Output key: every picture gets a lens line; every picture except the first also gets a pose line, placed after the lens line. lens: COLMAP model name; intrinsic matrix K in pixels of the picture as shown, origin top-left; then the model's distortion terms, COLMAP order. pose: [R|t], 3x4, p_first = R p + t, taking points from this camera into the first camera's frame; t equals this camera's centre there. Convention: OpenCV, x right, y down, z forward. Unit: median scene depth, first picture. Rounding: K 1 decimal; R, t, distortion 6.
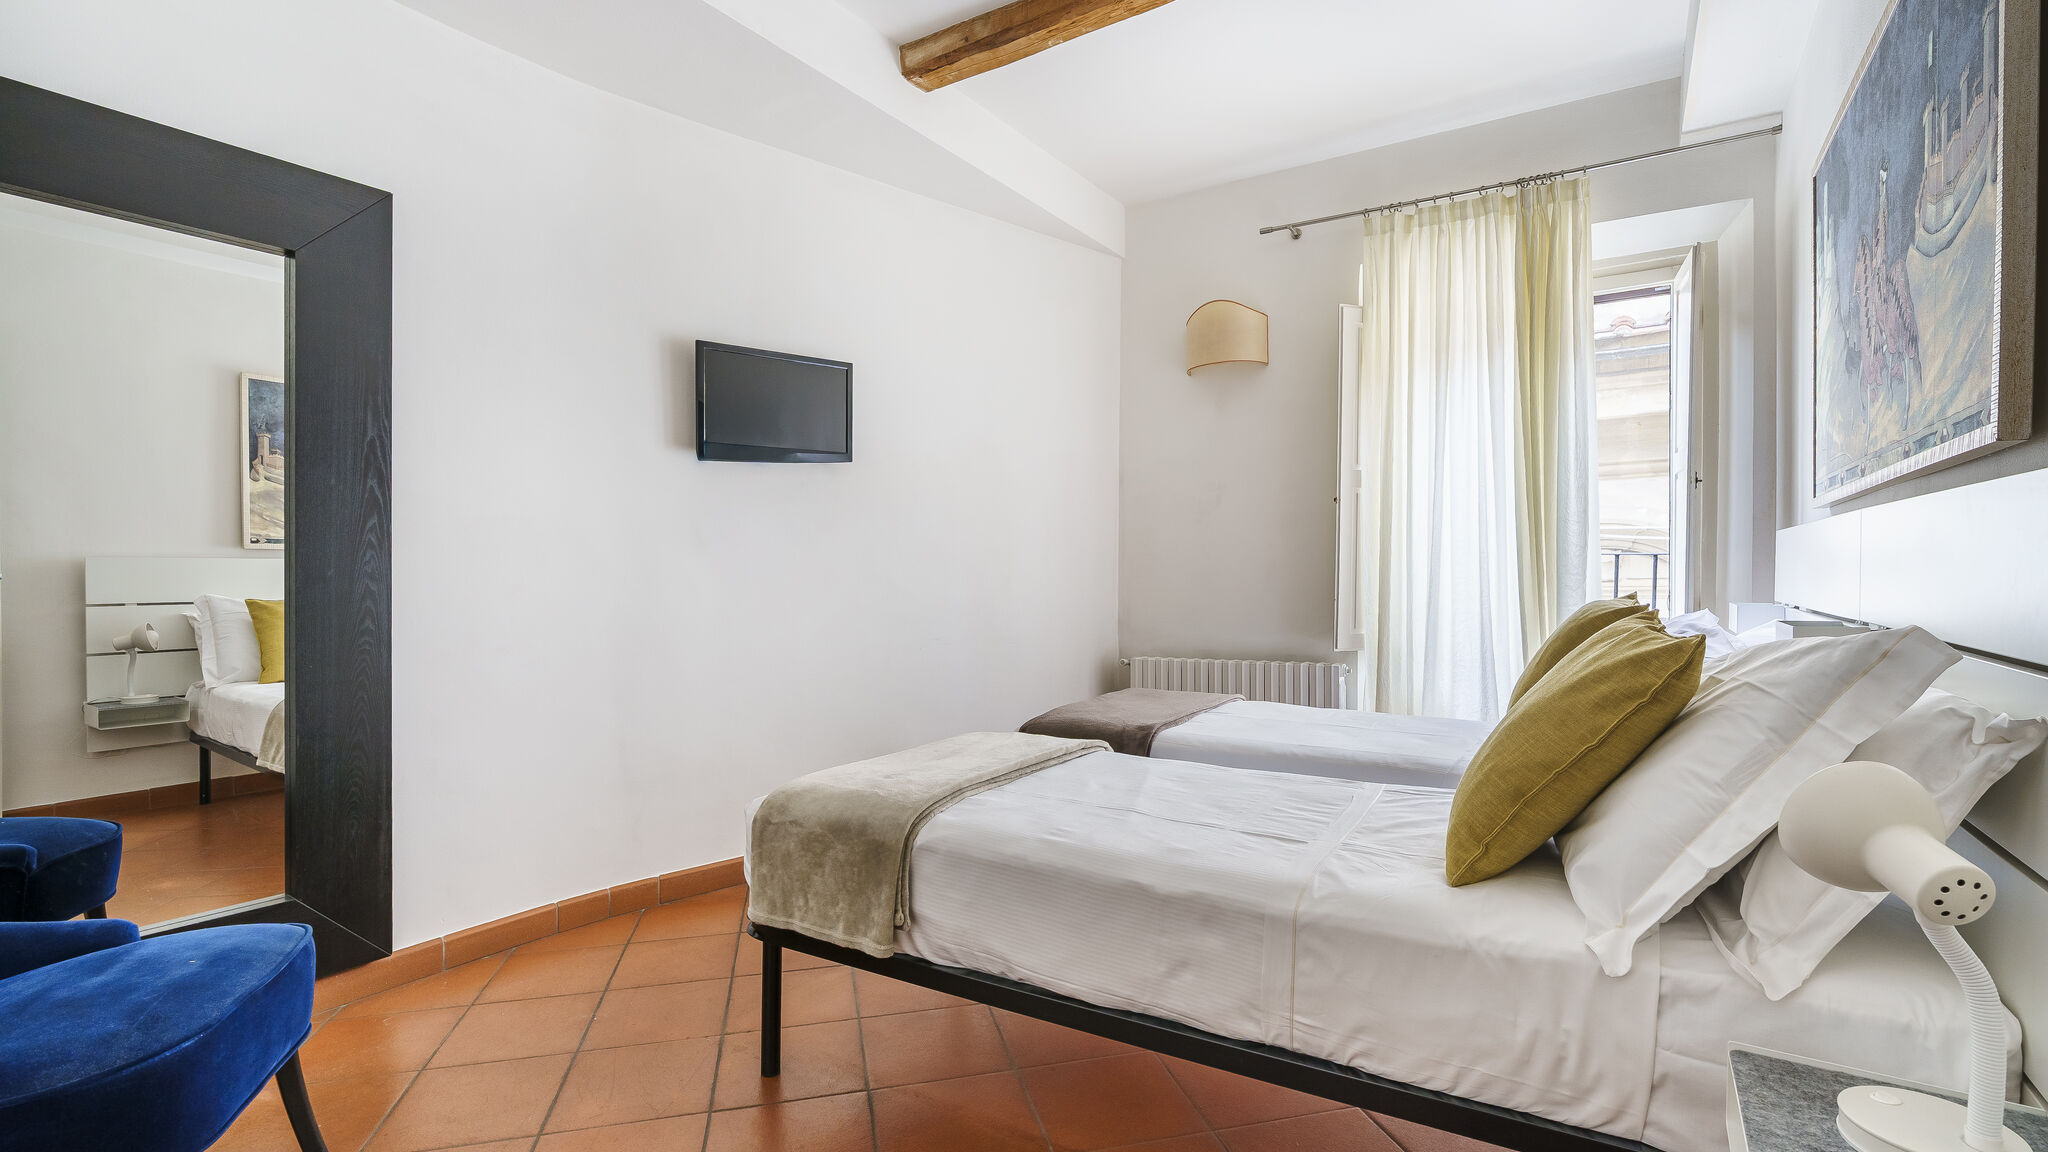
lens RADIAL K [[931.9, 0, 1038.8], [0, 931.9, 579.7], [0, 0, 1]] dist [-0.007821, 0.001146]
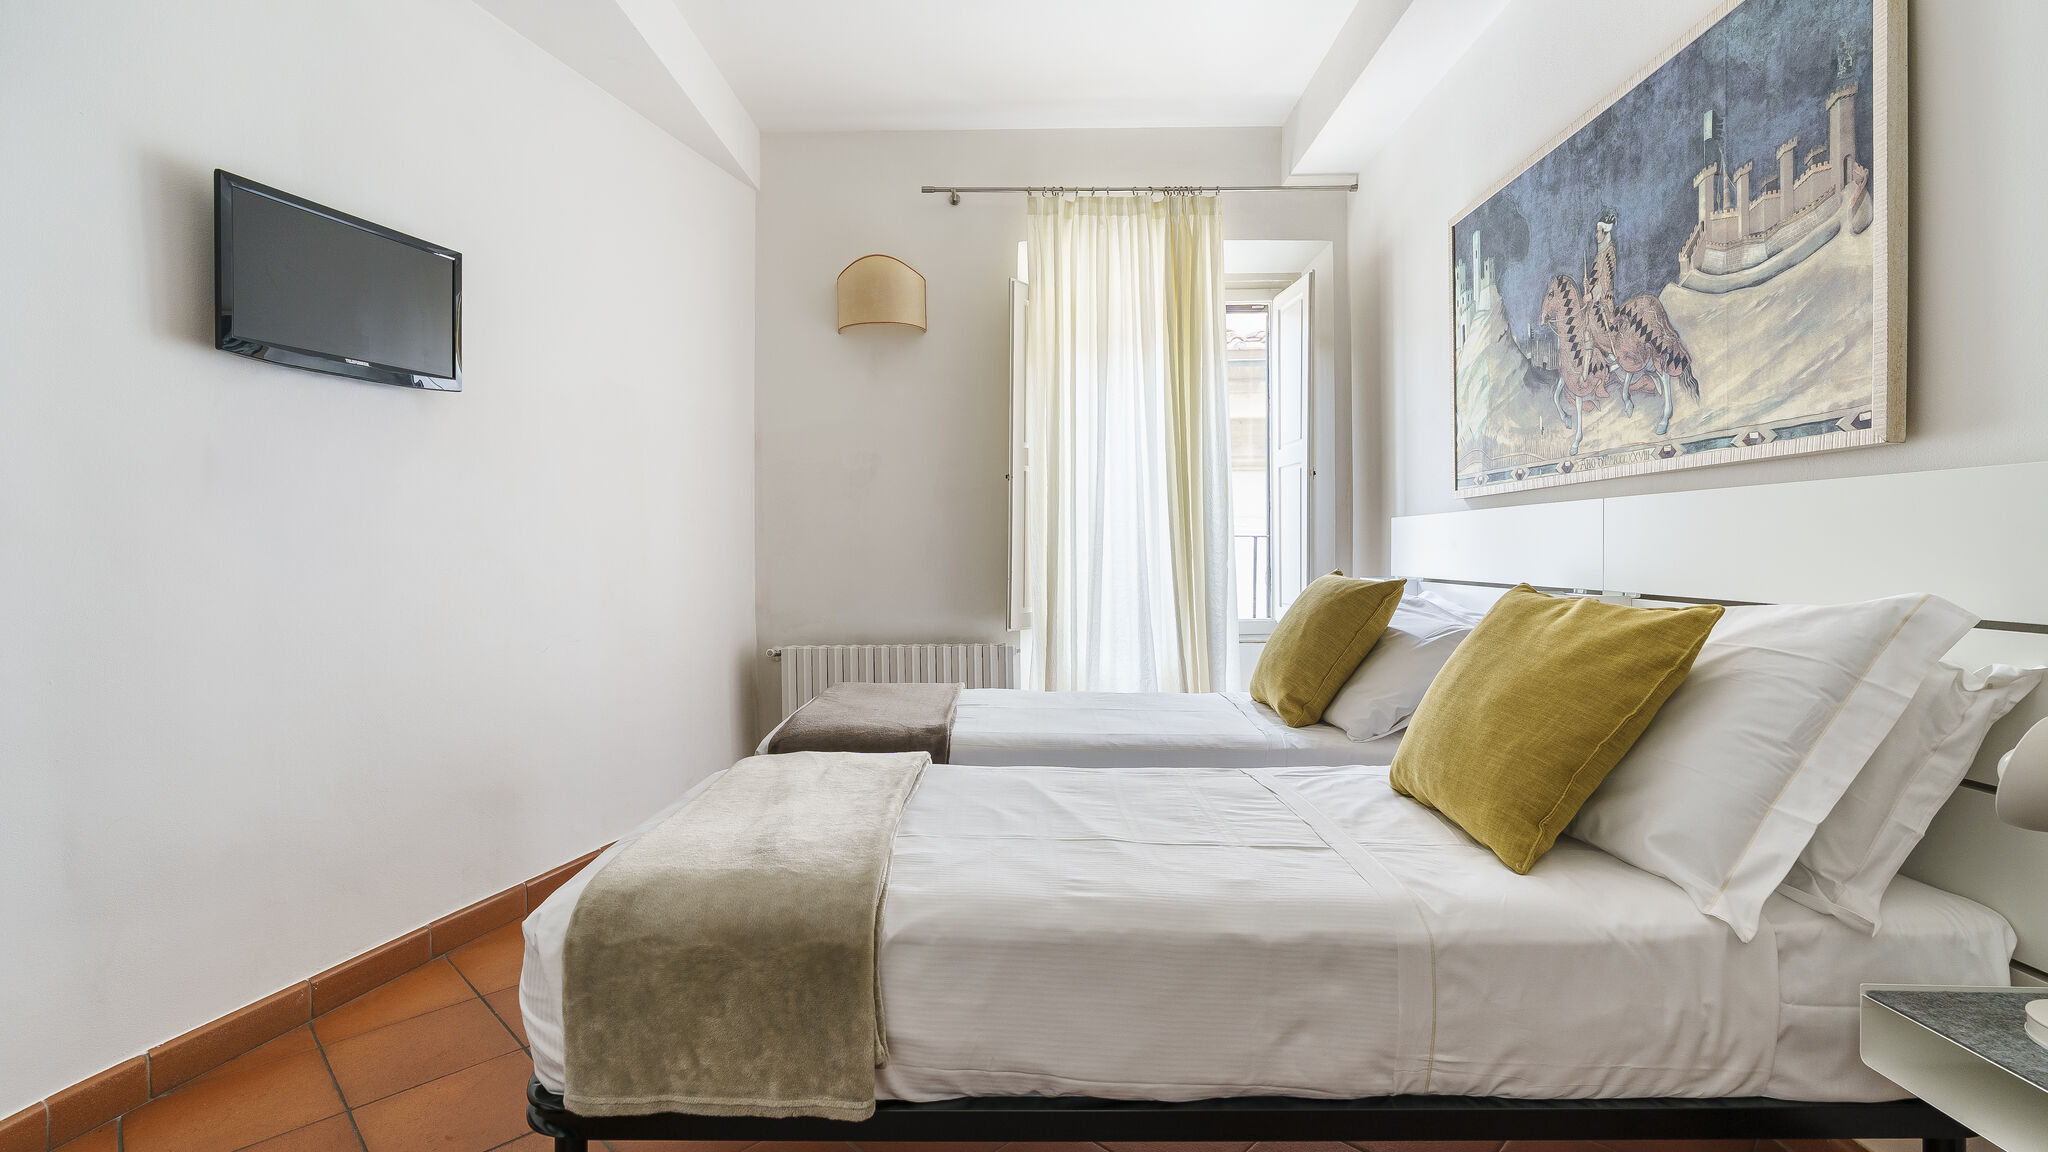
lens RADIAL K [[931.9, 0, 1037.4], [0, 931.9, 559.5], [0, 0, 1]] dist [-0.007821, 0.001146]
pose [[0.860823, 0.000602, 0.508903, -0.376478], [-0.000309, 1.000000, -0.000661, 0.004769], [-0.508904, 0.000412, 0.860823, 0.341412]]
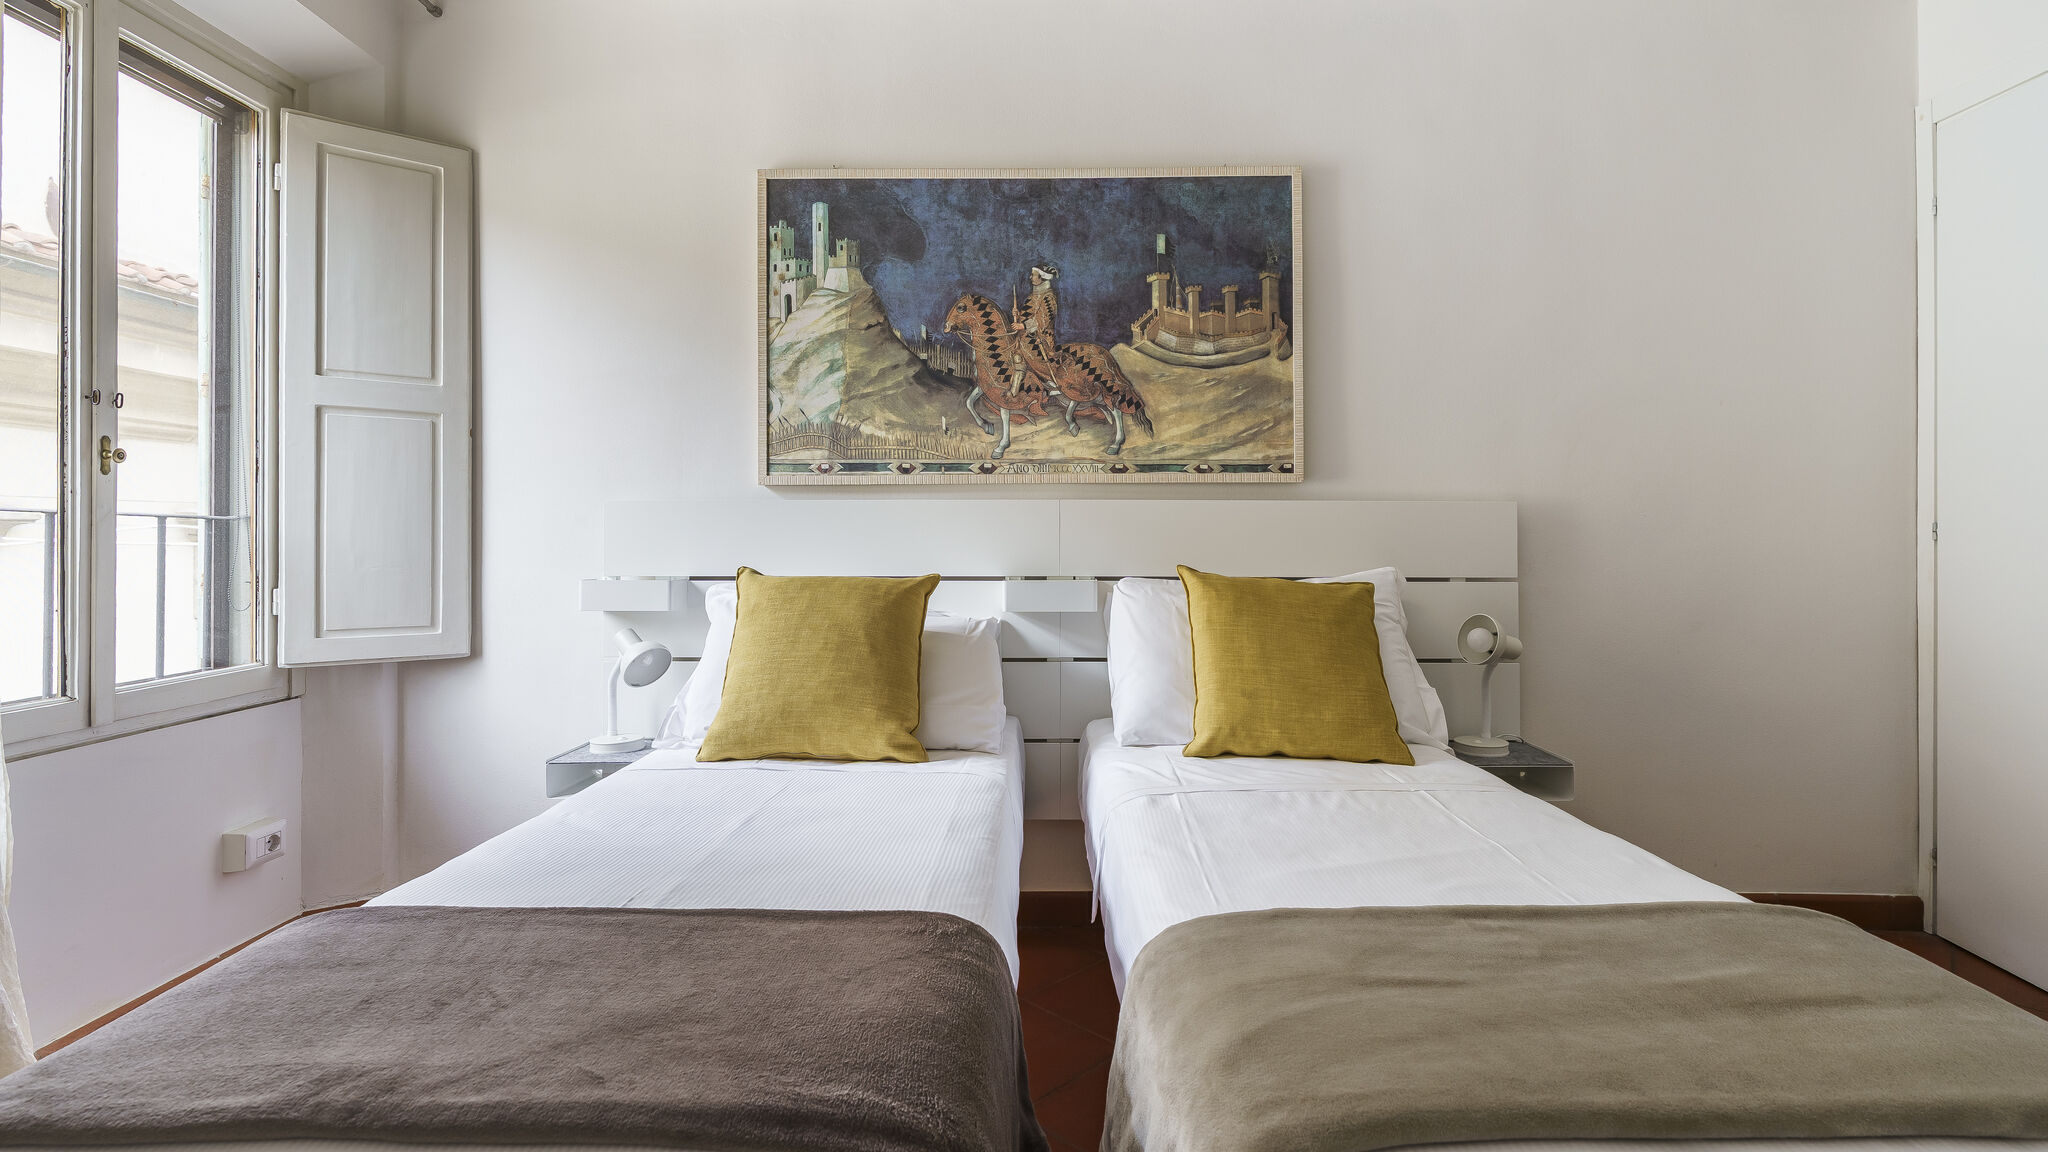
lens RADIAL K [[974.1, 0, 1053.5], [0, 974.1, 541.1], [0, 0, 1]] dist [-0.011734, 0.003884]
pose [[-0.507246, 0.010363, 0.861739, -0.447772], [0.012191, 0.999914, -0.004849, -0.003467], [-0.861715, 0.008046, -0.507329, 1.832906]]
